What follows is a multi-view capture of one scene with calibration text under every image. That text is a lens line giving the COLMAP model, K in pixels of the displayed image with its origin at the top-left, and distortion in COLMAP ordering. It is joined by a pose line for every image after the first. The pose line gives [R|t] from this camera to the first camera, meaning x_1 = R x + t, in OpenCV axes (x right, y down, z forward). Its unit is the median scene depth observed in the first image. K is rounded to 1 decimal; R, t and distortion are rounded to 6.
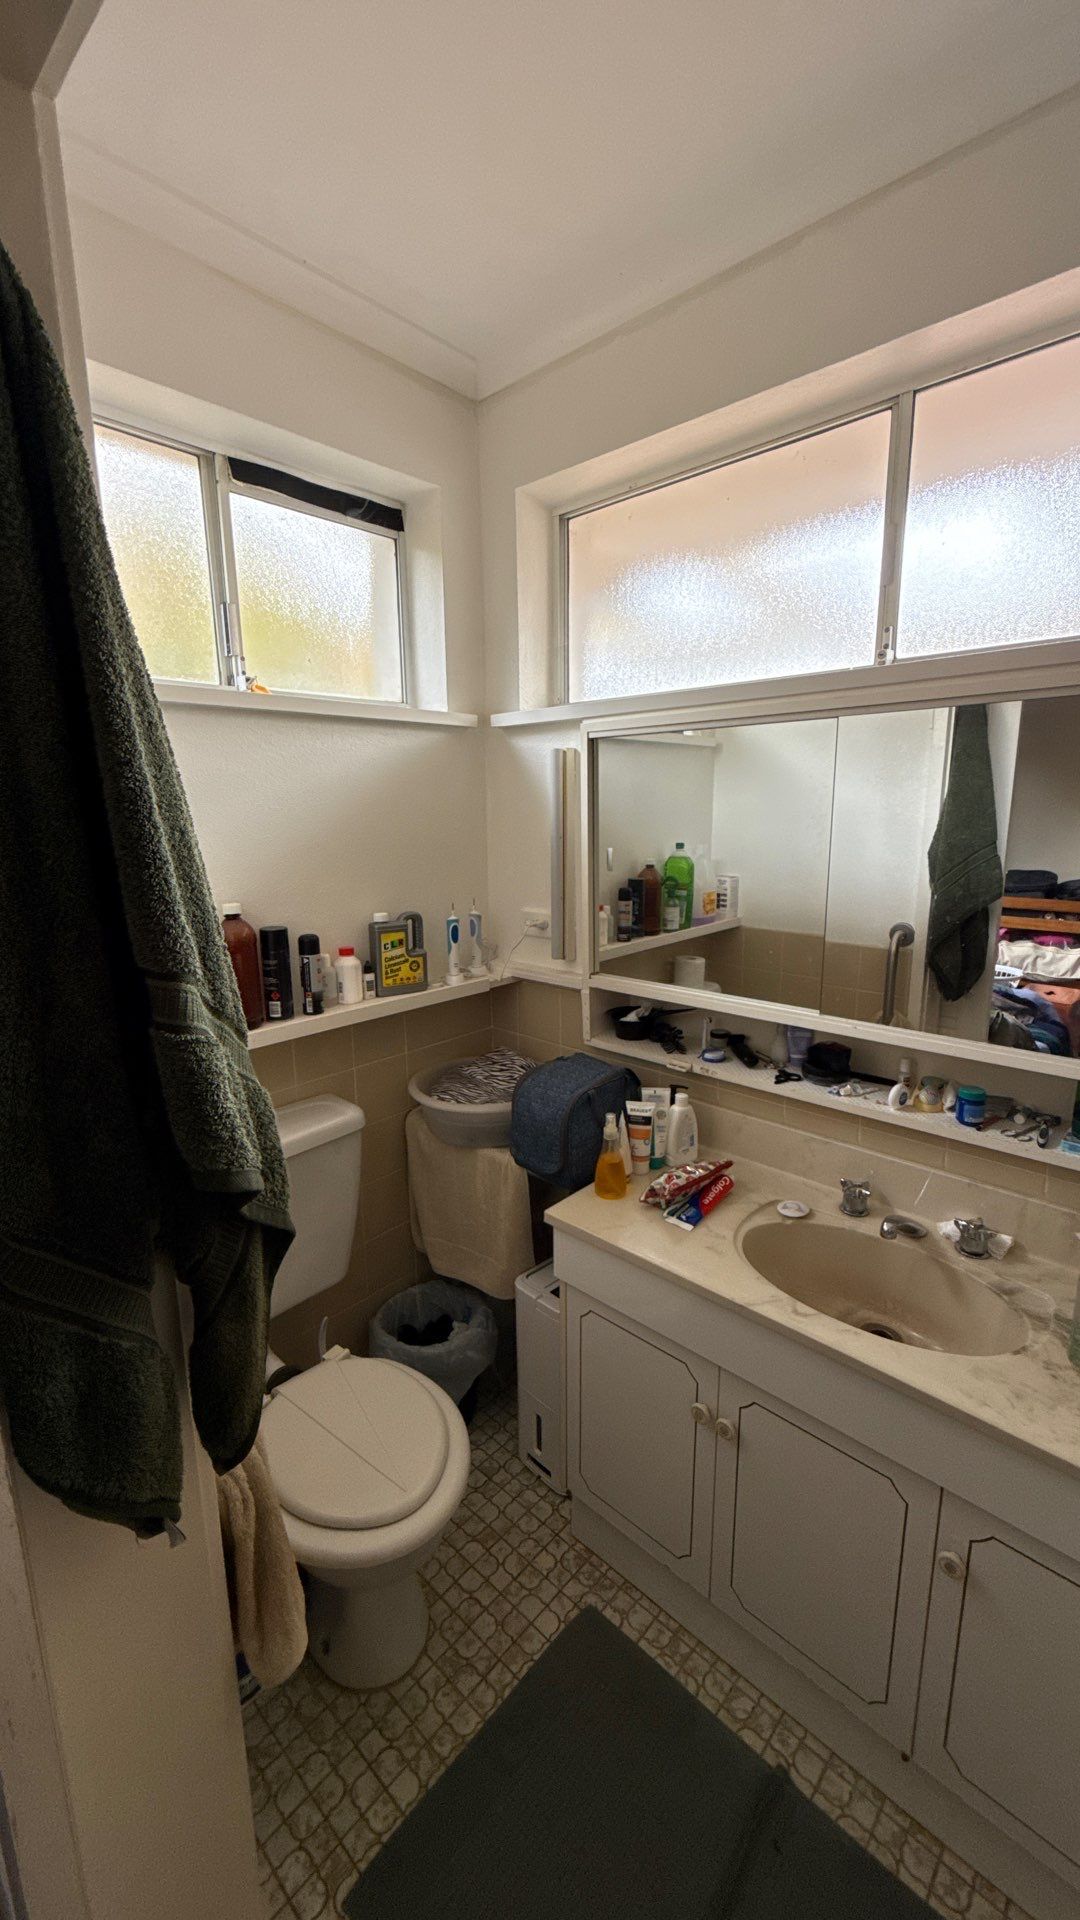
lens RADIAL K [[767.1, 0, 541.1], [0, 767.1, 959.8], [0, 0, 1]] dist [0.000151, 0.000214]
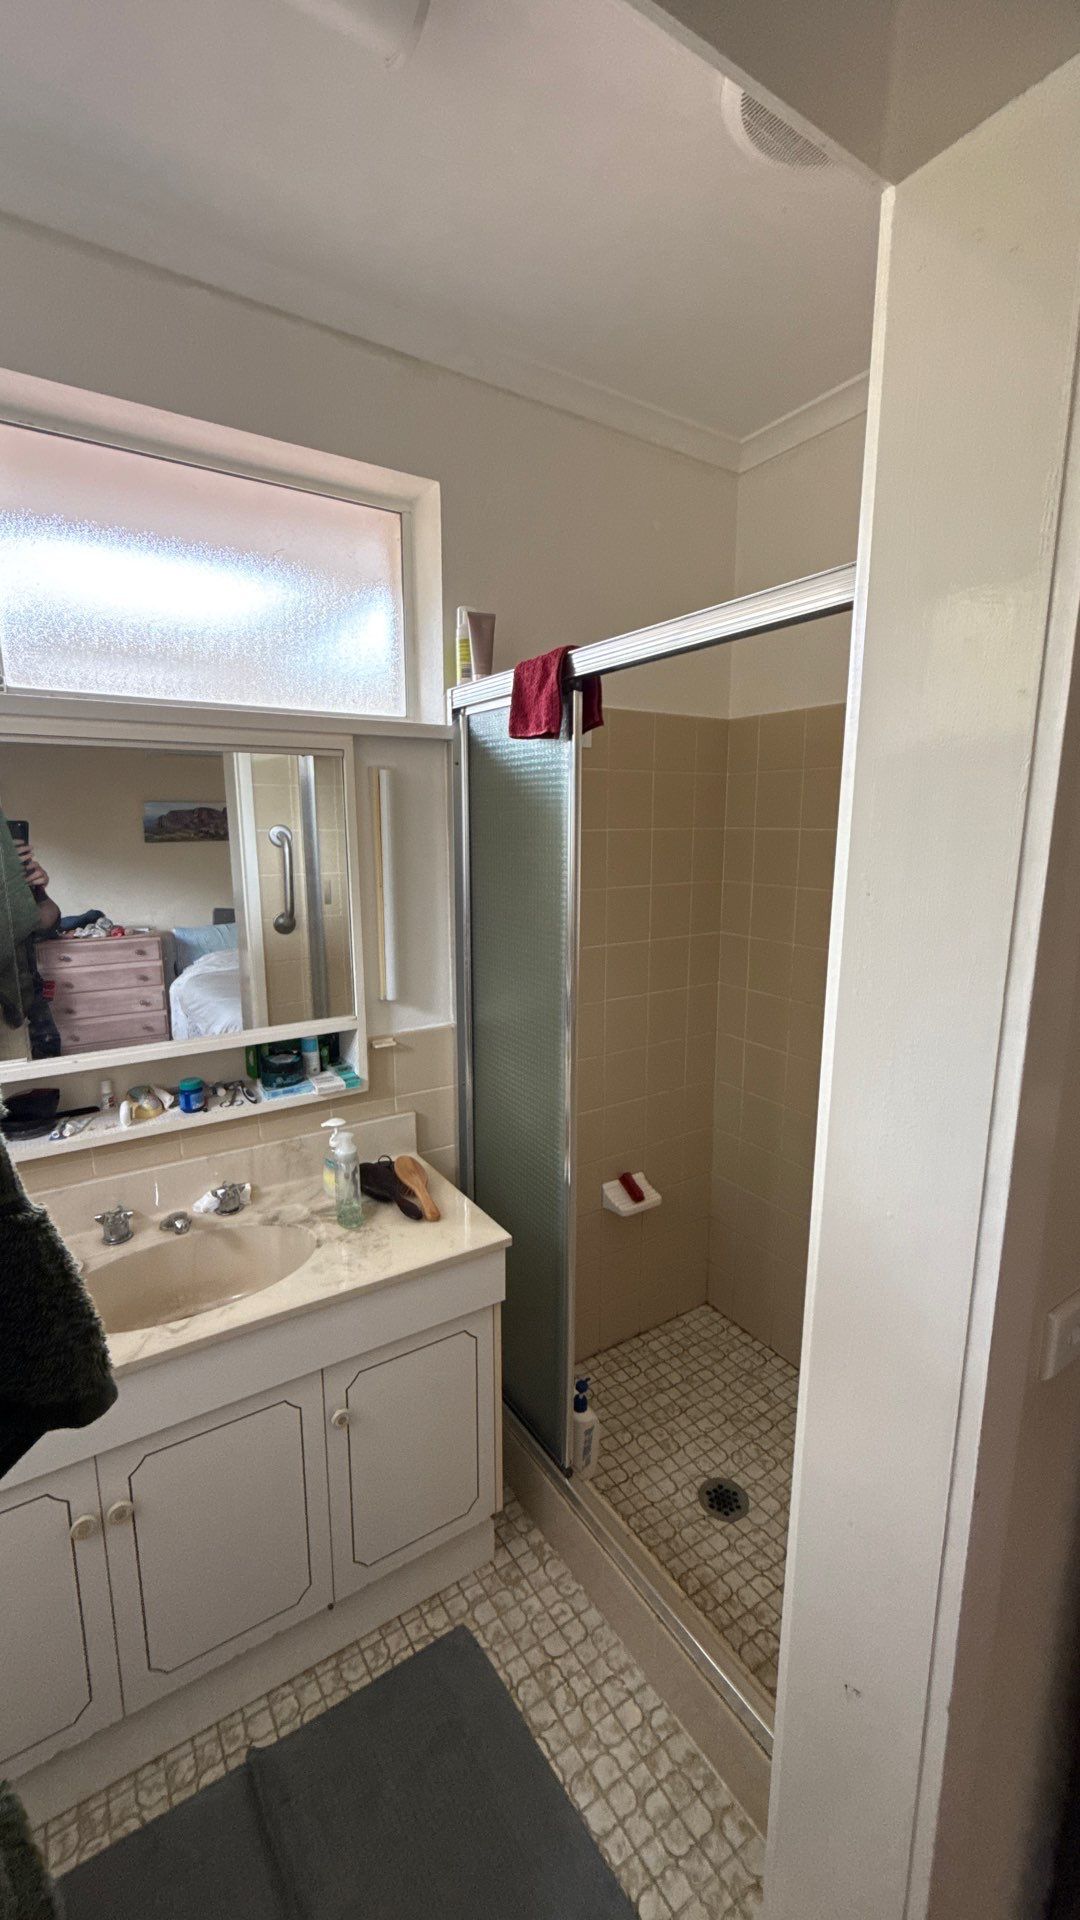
lens RADIAL K [[767.1, 0, 541.1], [0, 767.1, 959.8], [0, 0, 1]] dist [0.000151, 0.000214]
pose [[0.243463, -0.158983, 0.956792, -0.341693], [0.190057, 0.975170, 0.113676, -0.034601], [-0.951107, 0.154169, 0.267633, 0.144411]]
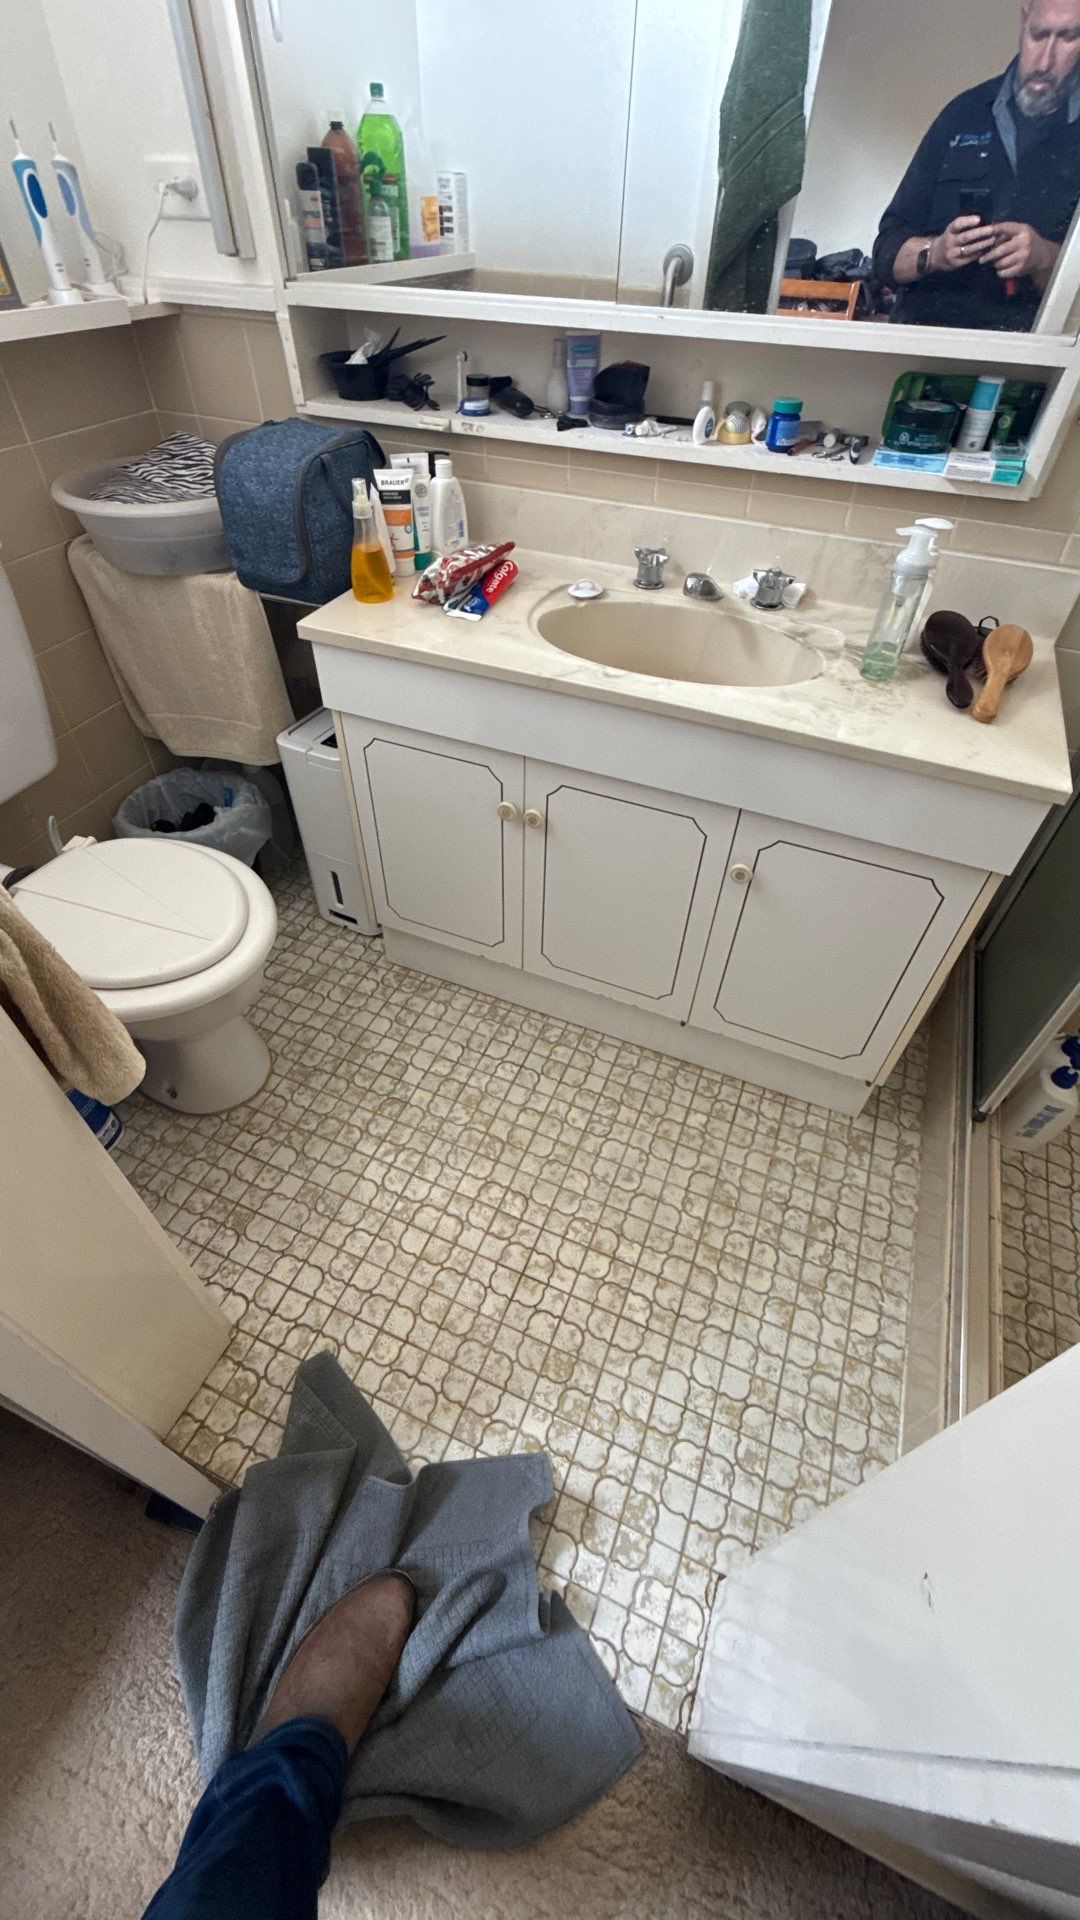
lens RADIAL K [[767.1, 0, 541.1], [0, 767.1, 959.8], [0, 0, 1]] dist [0.000151, 0.000214]
pose [[0.938210, -0.223901, 0.263875, -0.043748], [0.037288, 0.823464, 0.566143, 0.167984], [-0.344051, -0.521321, 0.780931, 0.107872]]
